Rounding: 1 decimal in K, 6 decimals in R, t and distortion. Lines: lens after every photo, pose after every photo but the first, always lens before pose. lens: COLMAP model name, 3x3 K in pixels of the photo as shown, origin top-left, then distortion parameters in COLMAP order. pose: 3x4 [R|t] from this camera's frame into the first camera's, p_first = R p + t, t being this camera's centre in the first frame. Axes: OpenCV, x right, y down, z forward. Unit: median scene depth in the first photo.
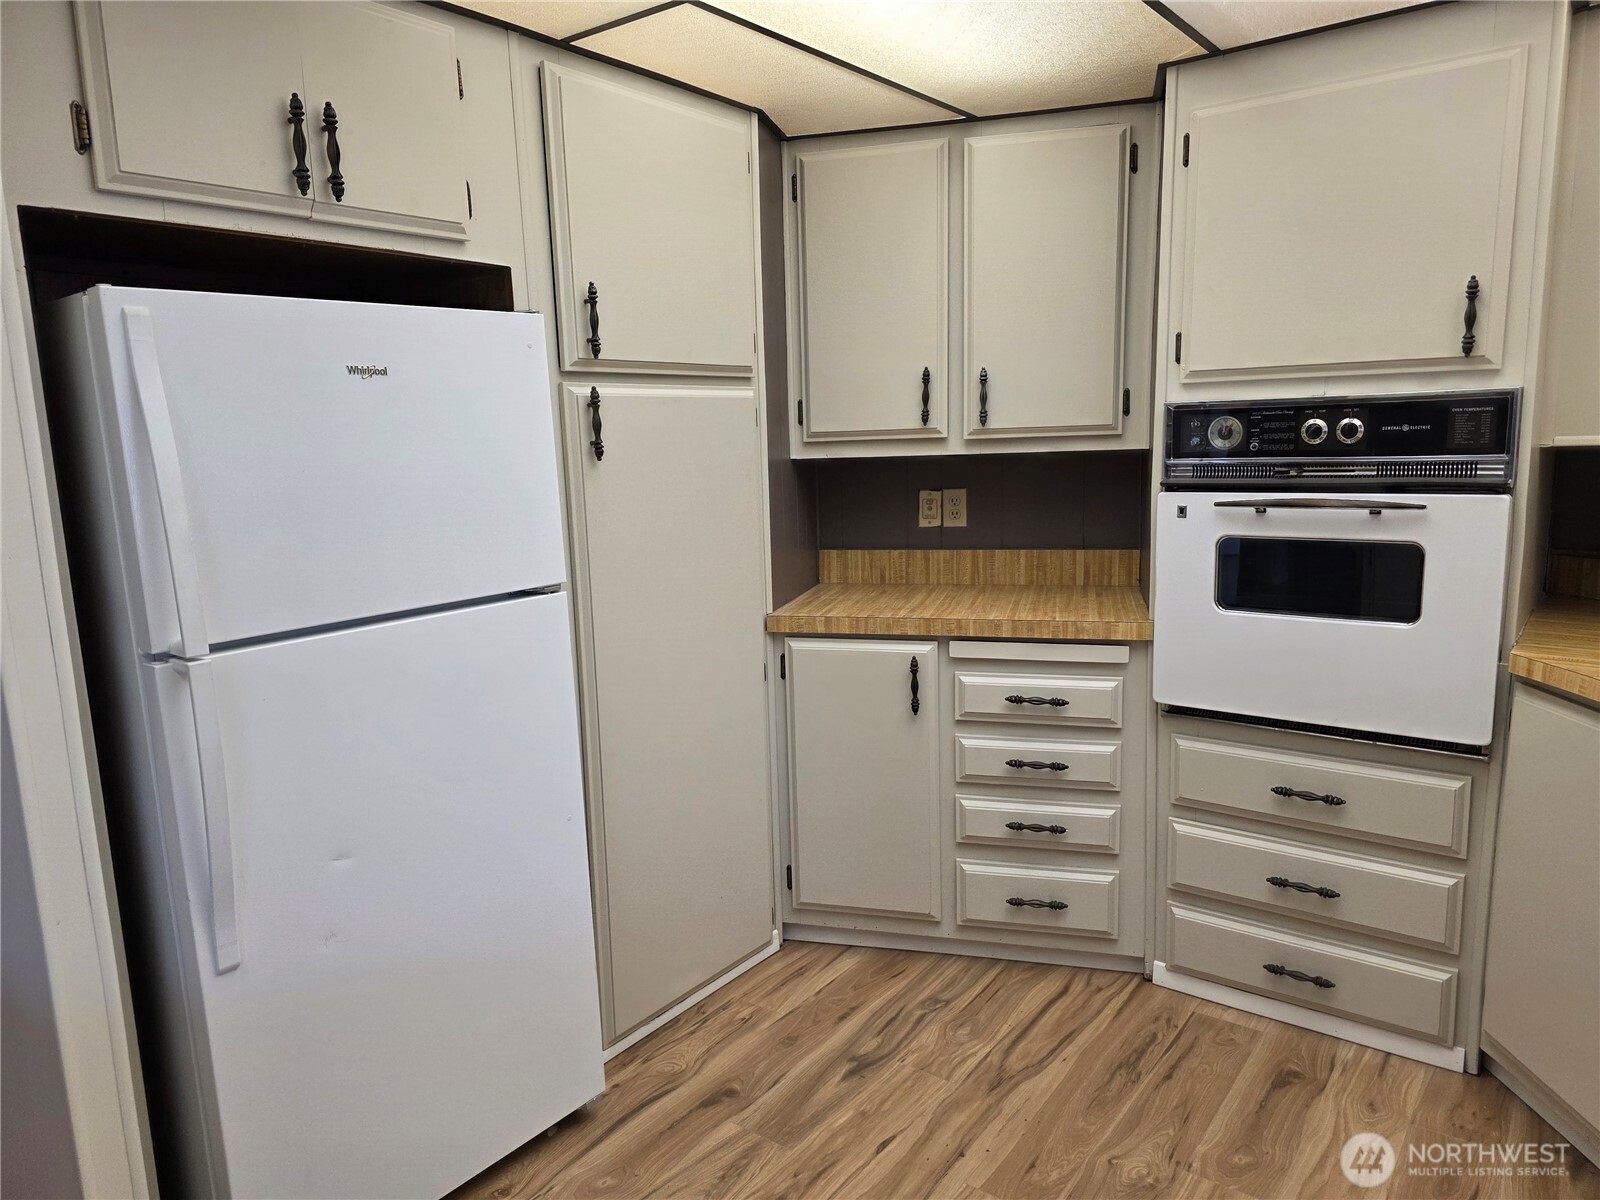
lens RADIAL K [[1071.9, 0, 811.0], [0, 1071.9, 609.0], [0, 0, 1]] dist [0.056544, -0.046022]
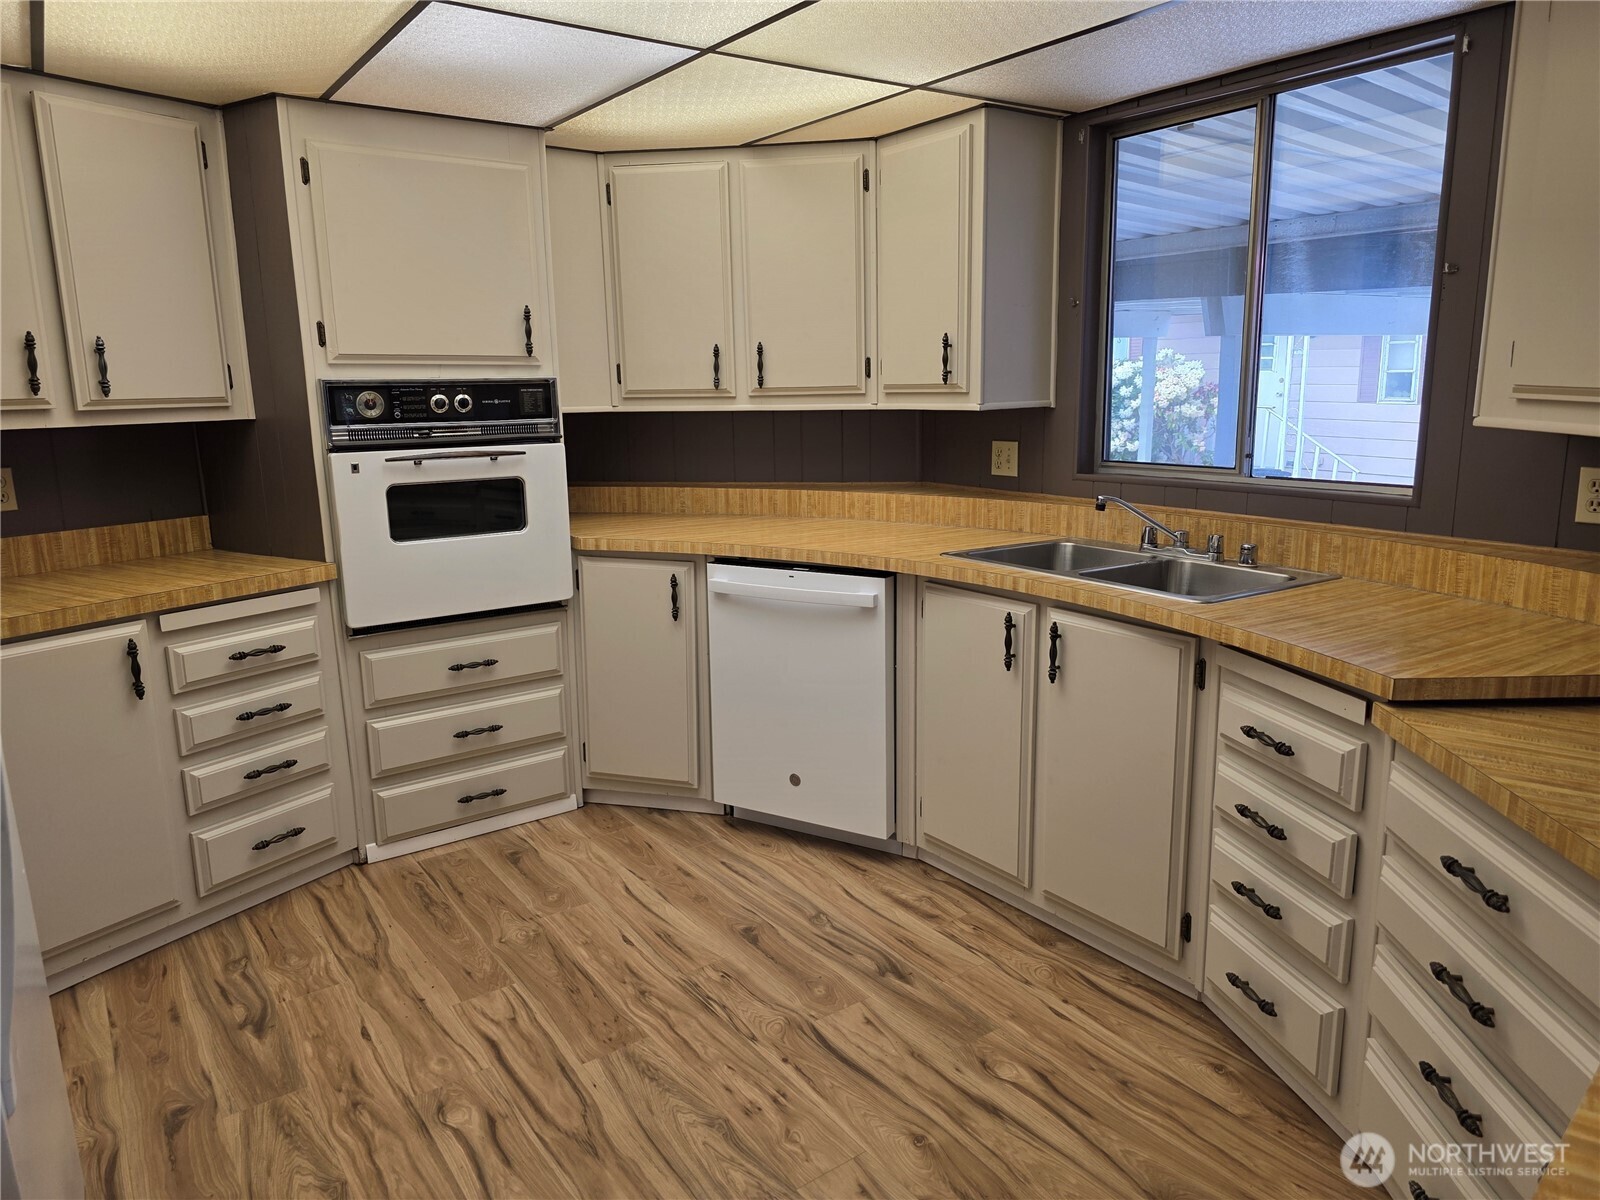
lens RADIAL K [[1071.9, 0, 806.4], [0, 1071.9, 592.4], [0, 0, 1]] dist [0.056544, -0.046022]
pose [[0.309526, -0.164604, 0.936536, -0.683534], [0.163145, 0.979492, 0.118235, -0.013287], [-0.936791, 0.116194, 0.330033, 0.127059]]
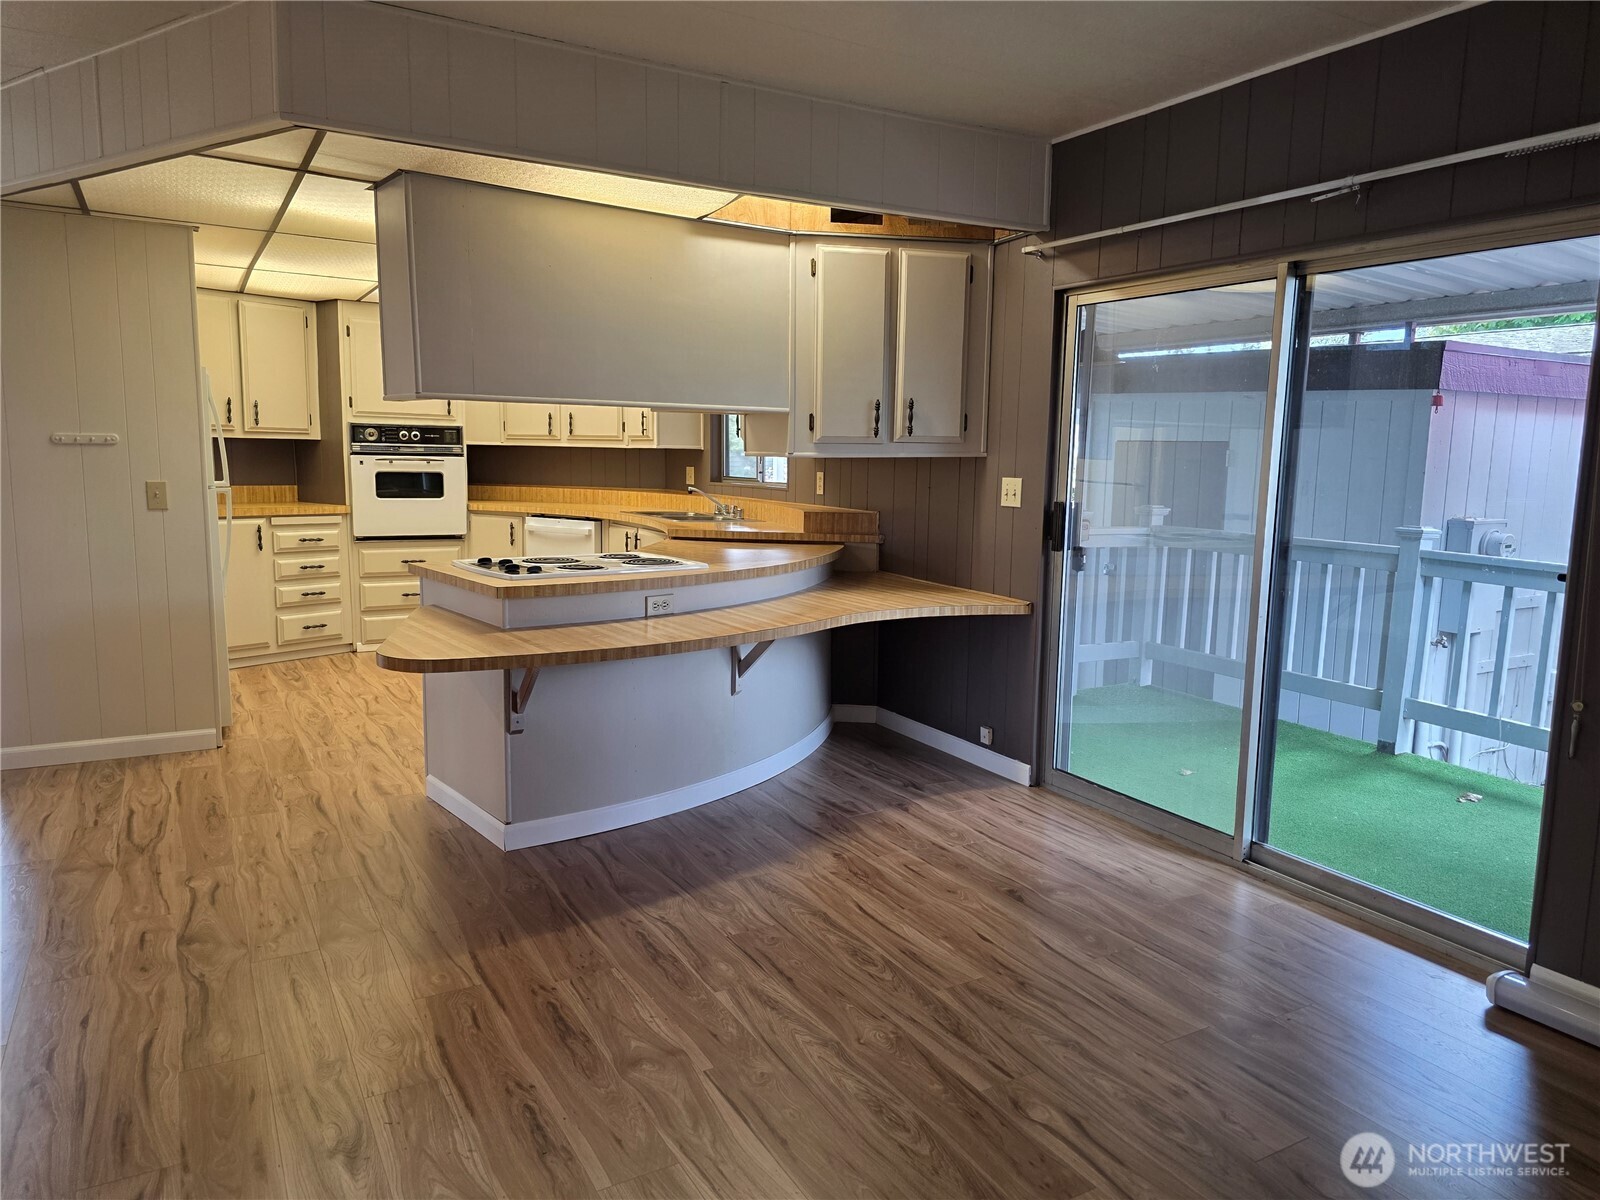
lens RADIAL K [[1071.9, 0, 804.2], [0, 1071.9, 594.2], [0, 0, 1]] dist [0.056544, -0.046022]
pose [[0.385029, -0.086989, 0.918796, -1.768909], [0.121368, 0.991674, 0.043028, 0.258515], [-0.914889, 0.094946, 0.392381, -1.061609]]
